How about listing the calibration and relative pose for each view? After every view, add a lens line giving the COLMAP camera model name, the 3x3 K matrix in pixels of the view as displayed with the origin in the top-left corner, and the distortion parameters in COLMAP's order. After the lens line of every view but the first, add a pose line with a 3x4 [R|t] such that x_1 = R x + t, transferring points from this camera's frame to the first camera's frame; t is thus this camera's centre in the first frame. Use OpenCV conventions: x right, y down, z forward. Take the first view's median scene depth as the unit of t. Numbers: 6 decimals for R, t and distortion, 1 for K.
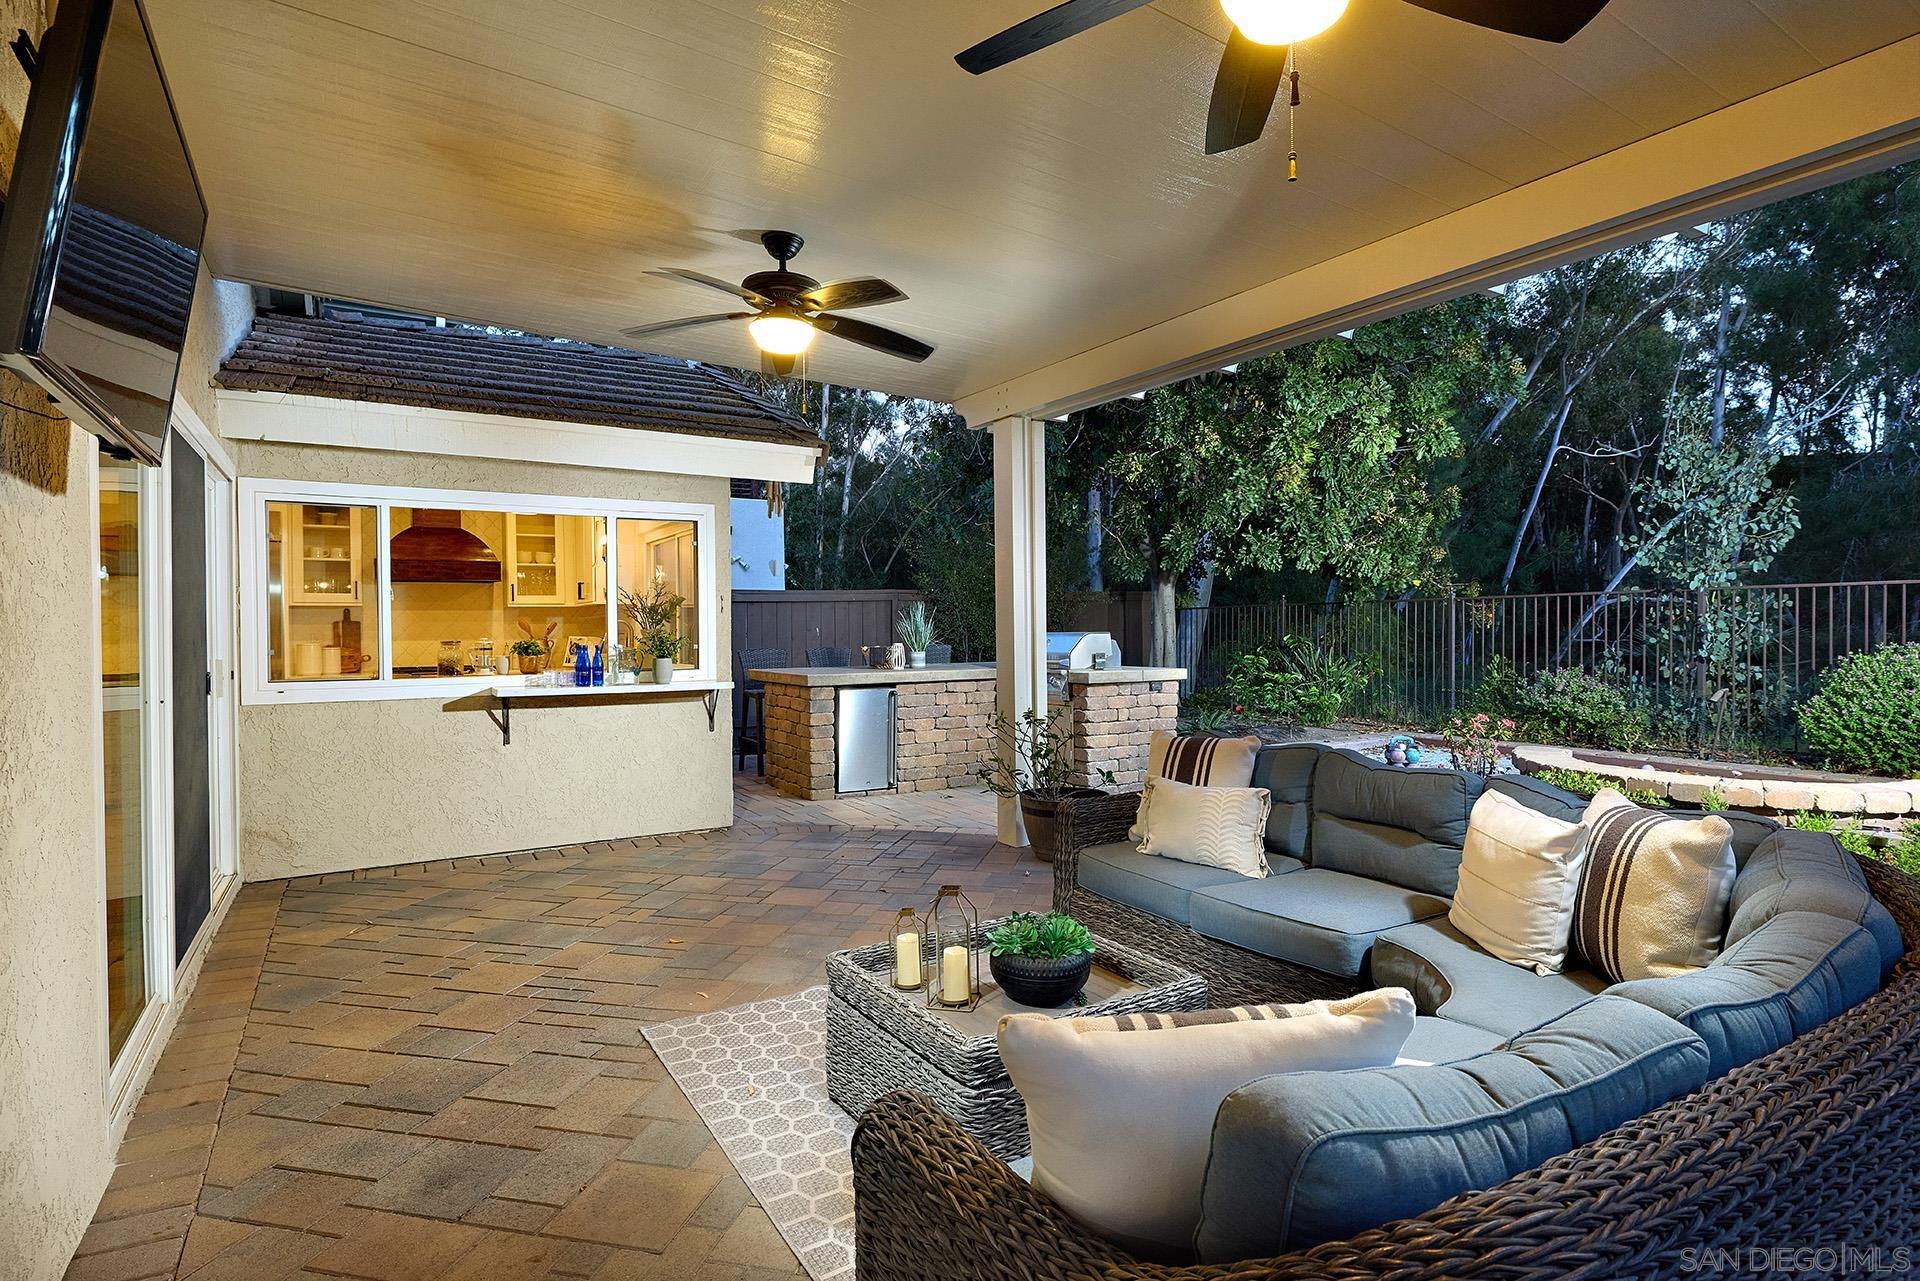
lens RADIAL K [[985.4, 0, 959.9], [0, 985.4, 641.1], [0, 0, 1]] dist [-0.000655, -0.000427]
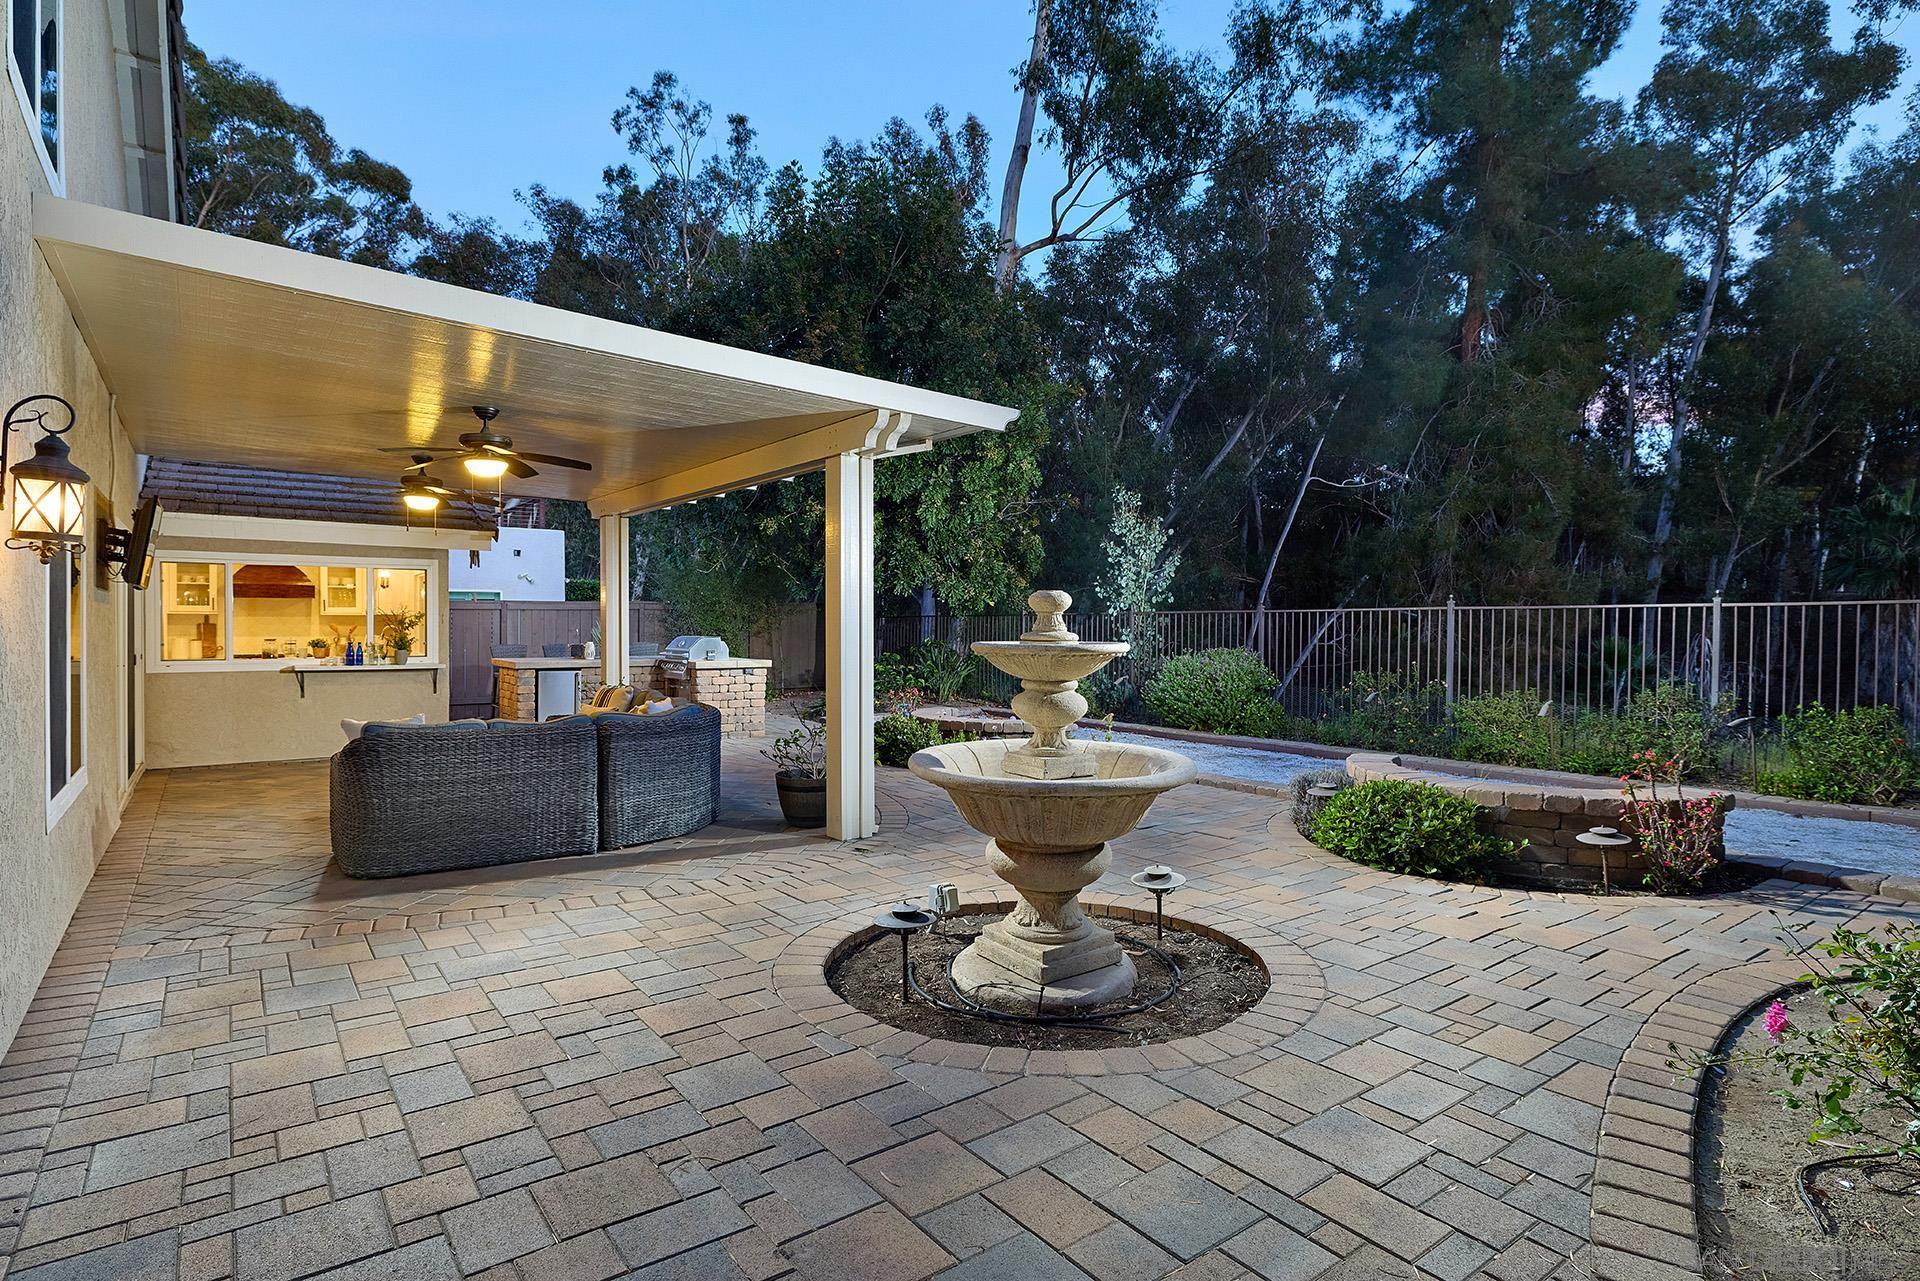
lens RADIAL K [[985.4, 0, 960.7], [0, 985.4, 642.0], [0, 0, 1]] dist [-0.000655, -0.000427]
pose [[0.995201, 0.011234, 0.097208, 0.401715], [-0.011772, 0.999918, 0.004964, -0.013530], [-0.097145, -0.006085, 0.995252, -0.647007]]
